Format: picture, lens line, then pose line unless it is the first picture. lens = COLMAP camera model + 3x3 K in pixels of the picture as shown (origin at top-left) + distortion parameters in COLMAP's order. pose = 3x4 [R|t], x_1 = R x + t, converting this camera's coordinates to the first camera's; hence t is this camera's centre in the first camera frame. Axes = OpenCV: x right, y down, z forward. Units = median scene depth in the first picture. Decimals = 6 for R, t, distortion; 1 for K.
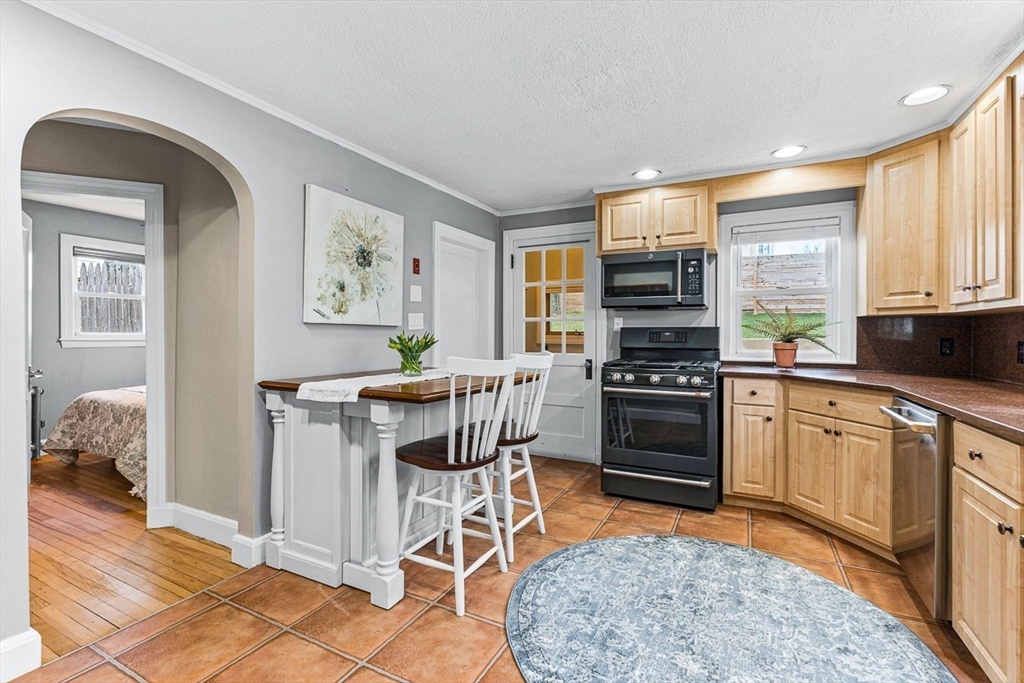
lens RADIAL K [[456.1, 0, 511.3], [0, 456.1, 334.5], [0, 0, 1]] dist [-0.002856, -0.000083]
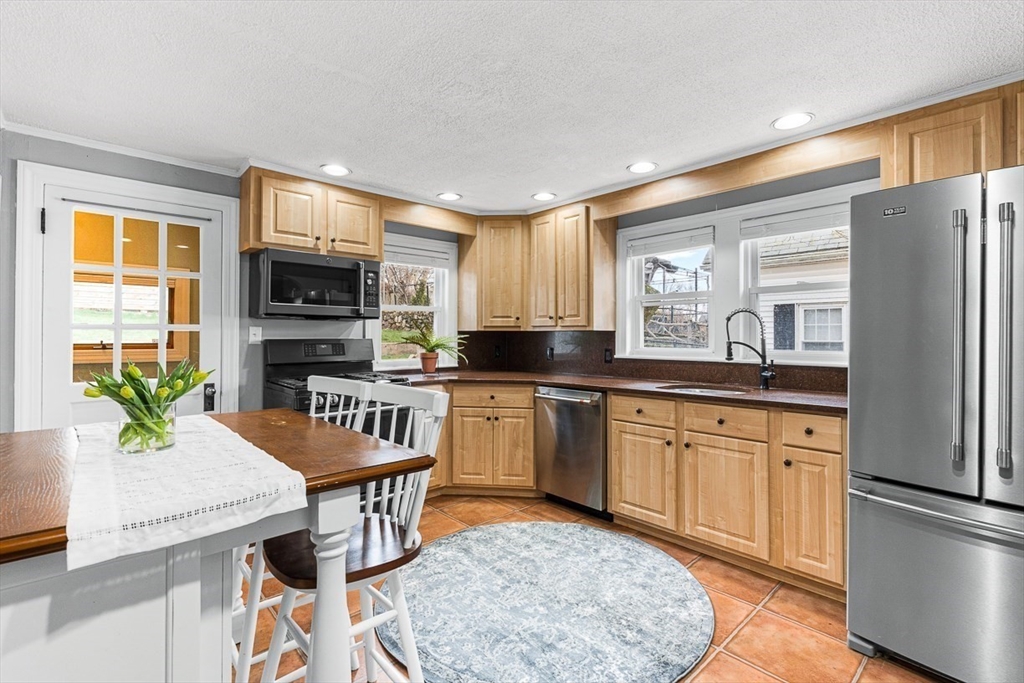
lens RADIAL K [[468.4, 0, 515.5], [0, 468.4, 329.6], [0, 0, 1]] dist [-0.001339, -0.000440]
pose [[0.340113, 0.008146, 0.940349, -0.512862], [0.003502, 0.999945, -0.009929, -0.031173], [-0.940378, 0.006670, 0.340065, 0.408098]]
